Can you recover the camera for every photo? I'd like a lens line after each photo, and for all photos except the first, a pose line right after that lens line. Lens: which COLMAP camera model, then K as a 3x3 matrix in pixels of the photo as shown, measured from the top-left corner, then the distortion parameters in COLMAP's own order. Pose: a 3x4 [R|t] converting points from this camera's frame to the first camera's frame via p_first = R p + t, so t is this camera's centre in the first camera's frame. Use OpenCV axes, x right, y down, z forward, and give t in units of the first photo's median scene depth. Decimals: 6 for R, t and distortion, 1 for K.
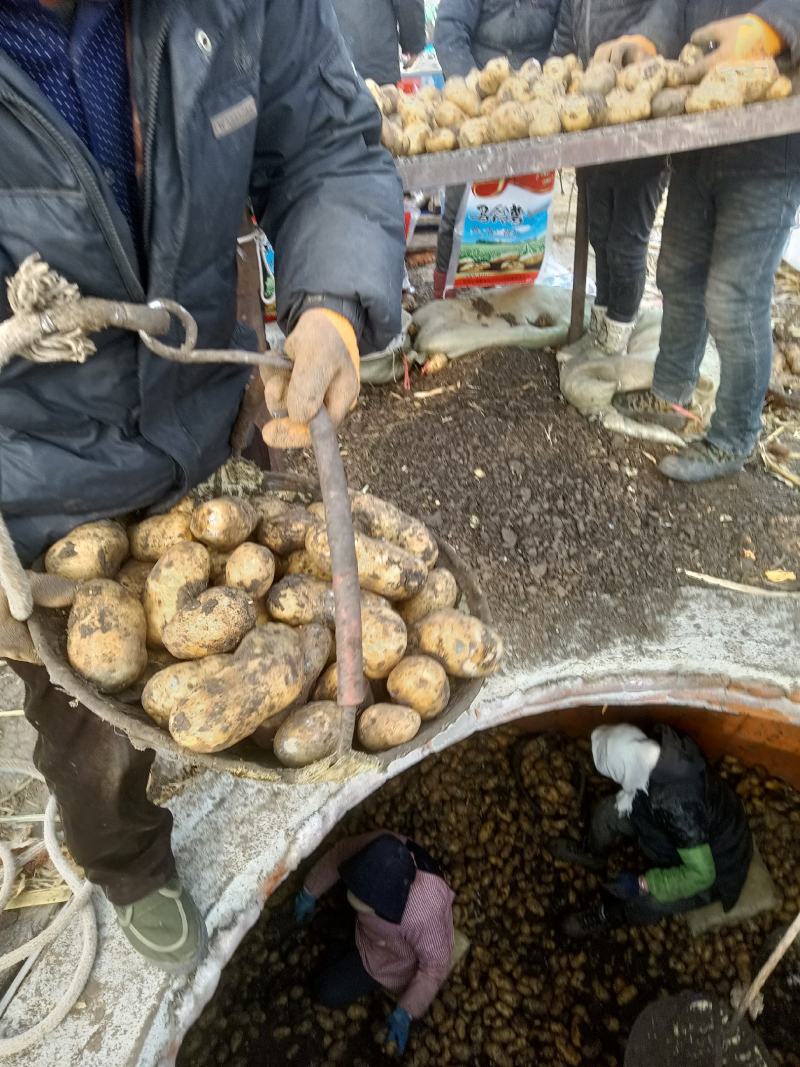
lens RADIAL K [[747.0, 0, 409.4], [0, 747.0, 526.4], [0, 0, 1]] dist [0.002175, -0.013067]
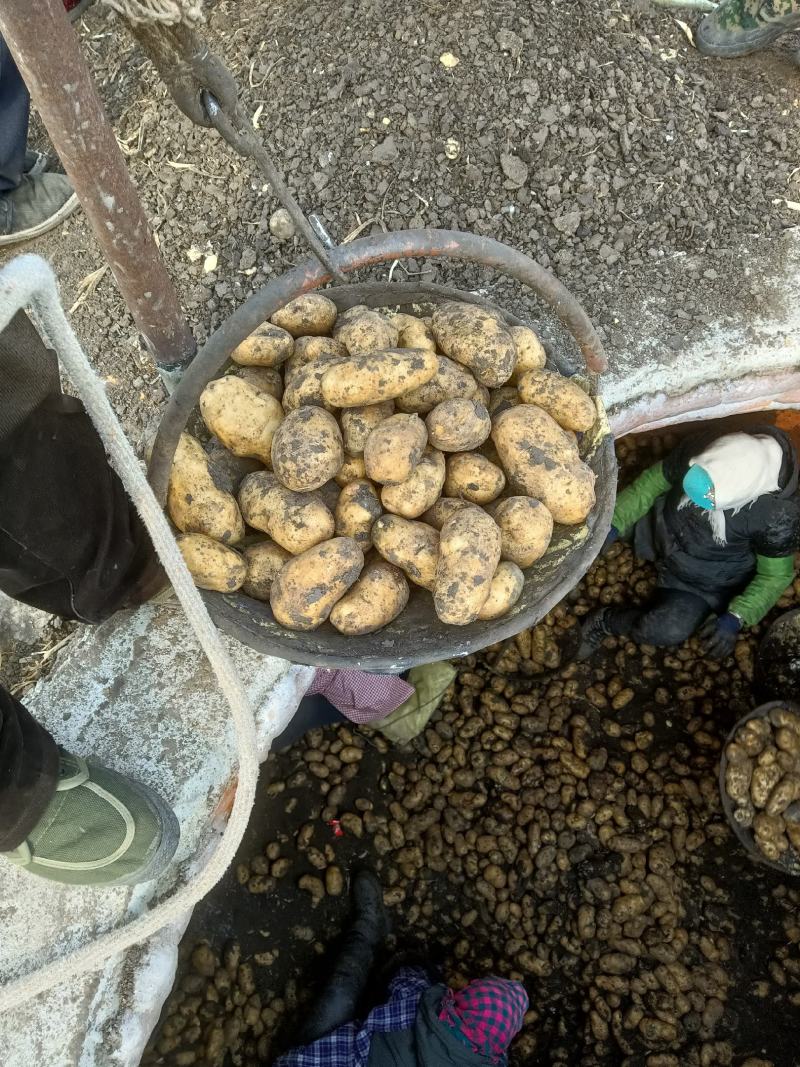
lens RADIAL K [[747.0, 0, 425.7], [0, 747.0, 549.7], [0, 0, 1]] dist [0.002175, -0.013067]
pose [[0.985316, -0.145097, 0.089992, -0.034972], [0.095958, 0.906556, 0.411034, 0.036600], [-0.141223, -0.396363, 0.907167, 0.330709]]
